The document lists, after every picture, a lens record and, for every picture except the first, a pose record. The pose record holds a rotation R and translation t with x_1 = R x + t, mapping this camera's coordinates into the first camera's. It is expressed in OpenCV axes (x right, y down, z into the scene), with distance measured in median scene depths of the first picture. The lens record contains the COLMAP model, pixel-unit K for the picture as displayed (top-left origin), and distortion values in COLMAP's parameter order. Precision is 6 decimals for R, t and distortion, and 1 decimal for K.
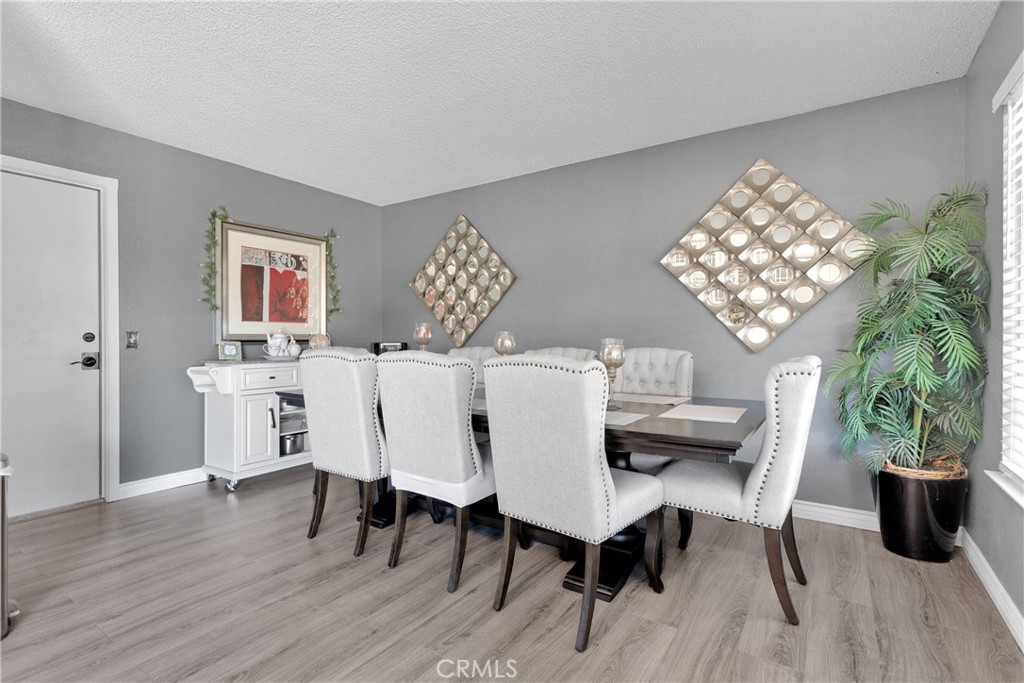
lens RADIAL K [[482.7, 0, 527.7], [0, 482.7, 344.0], [0, 0, 1]] dist [0.001135, -0.000082]
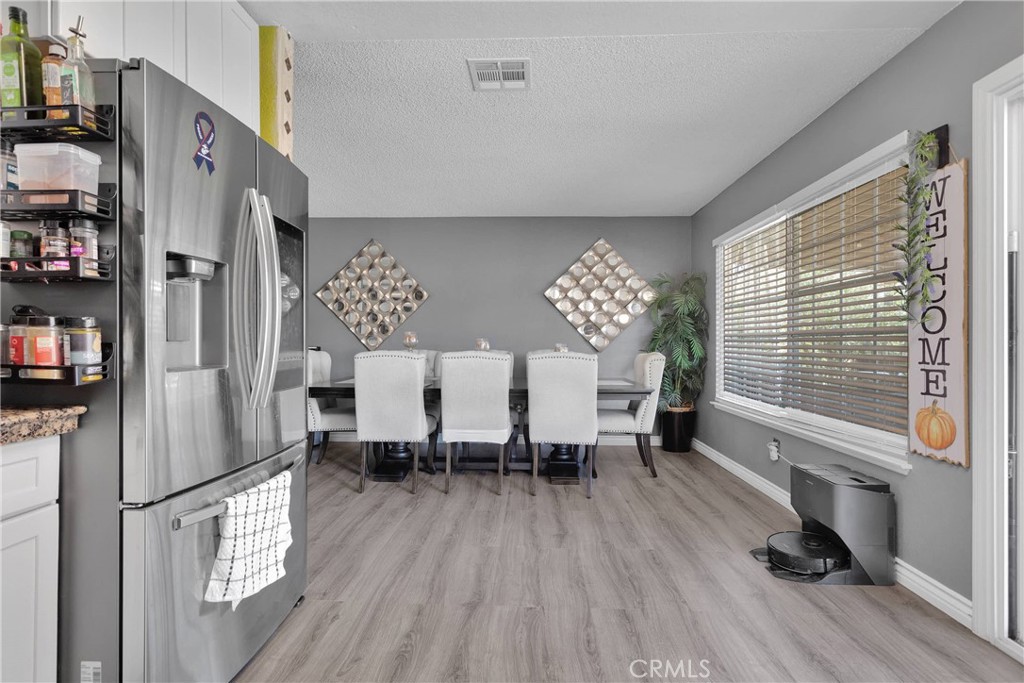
lens RADIAL K [[522.0, 0, 515.9], [0, 522.0, 343.7], [0, 0, 1]] dist [0.000968, 0.000468]
pose [[0.847099, 0.001141, 0.531433, -0.757359], [0.002207, 0.999982, -0.005666, -0.001140], [-0.531430, 0.005972, 0.847081, -0.401469]]
